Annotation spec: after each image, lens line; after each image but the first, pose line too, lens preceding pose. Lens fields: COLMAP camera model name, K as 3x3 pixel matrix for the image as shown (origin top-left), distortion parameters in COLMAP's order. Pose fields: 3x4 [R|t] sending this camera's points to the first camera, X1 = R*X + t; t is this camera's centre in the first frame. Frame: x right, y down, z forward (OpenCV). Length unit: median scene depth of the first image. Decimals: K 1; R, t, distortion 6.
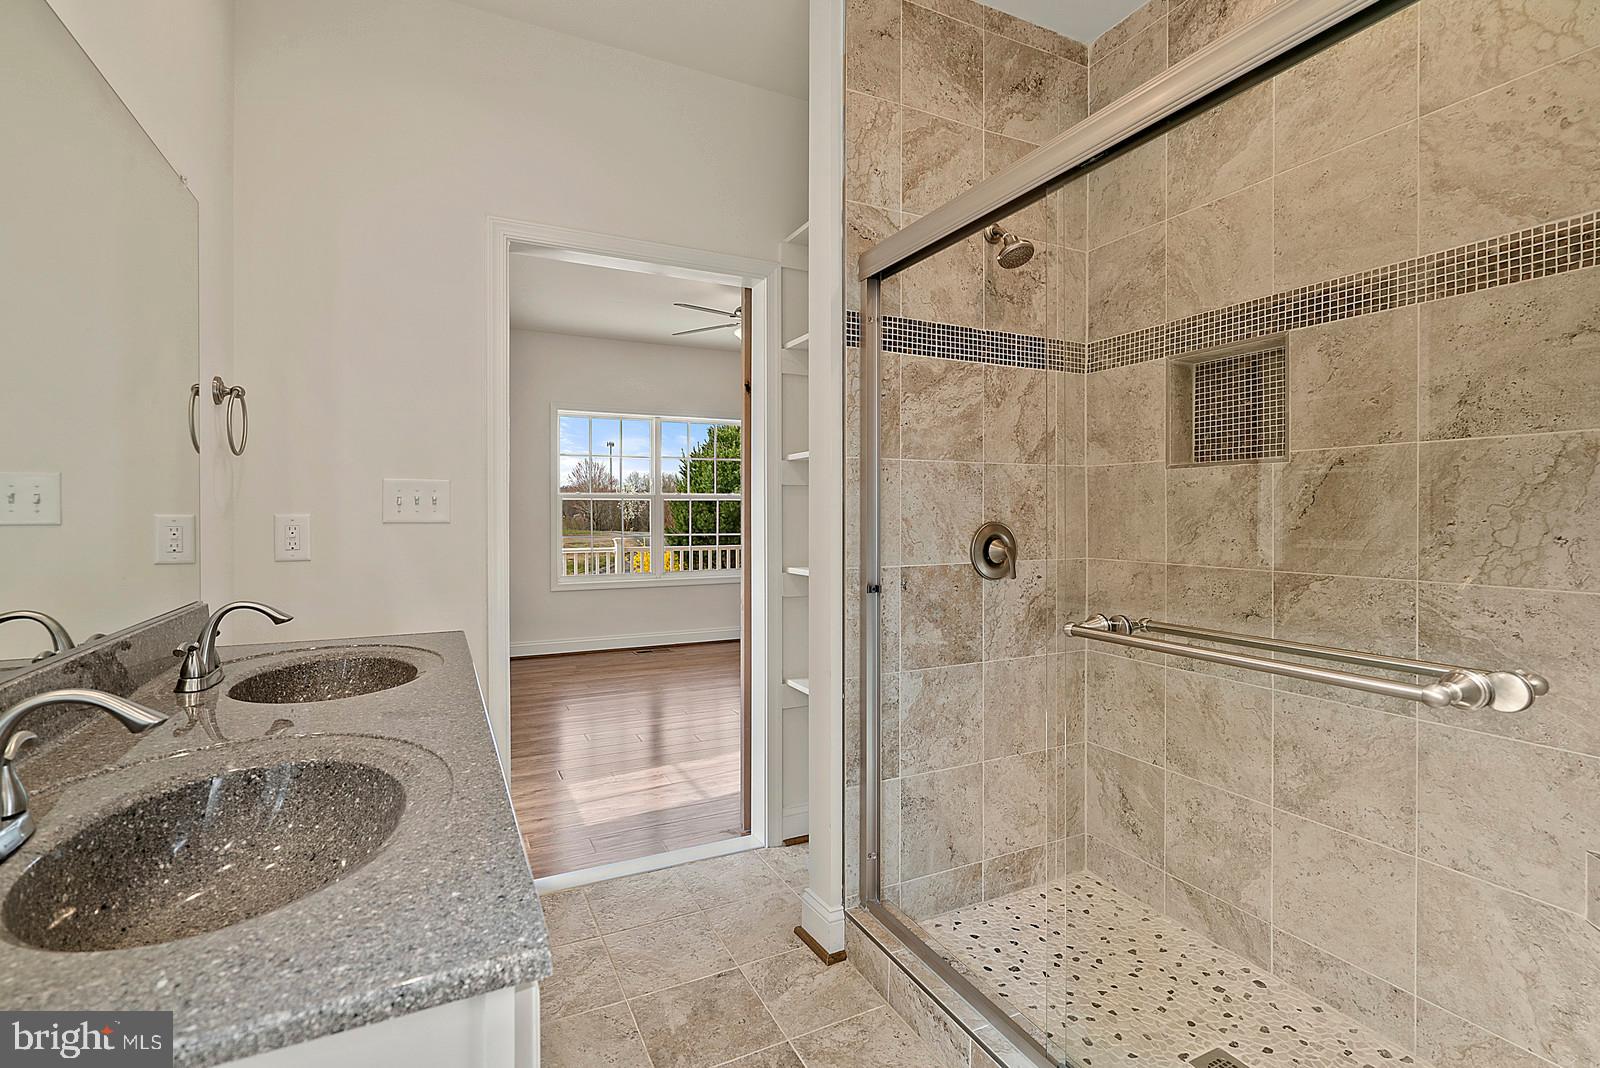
lens RADIAL K [[737.9, 0, 785.4], [0, 737.9, 514.7], [0, 0, 1]] dist [-0.005368, 0.000618]
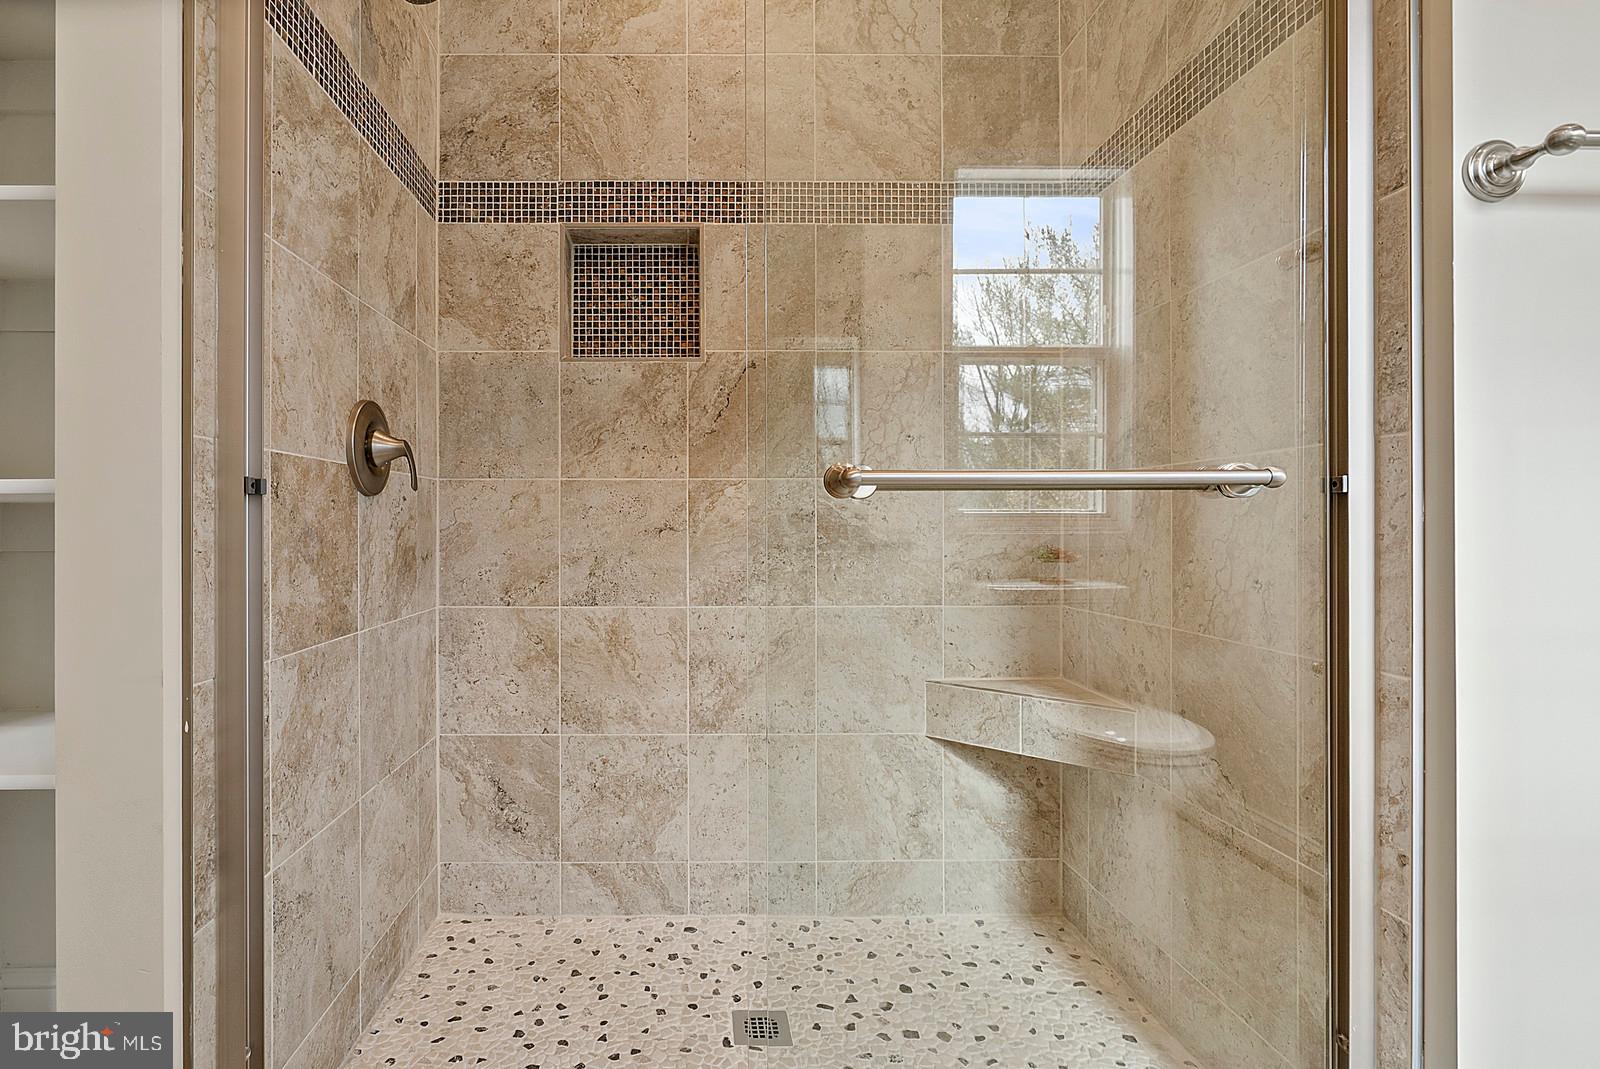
lens RADIAL K [[795.3, 0, 718.5], [0, 795.3, 527.6], [0, 0, 1]] dist [-0.010088, 0.000919]
pose [[0.418798, -0.003101, 0.908074, -0.214613], [0.008132, 0.999967, -0.000336, 0.129548], [-0.908043, 0.007525, 0.418810, 0.511455]]
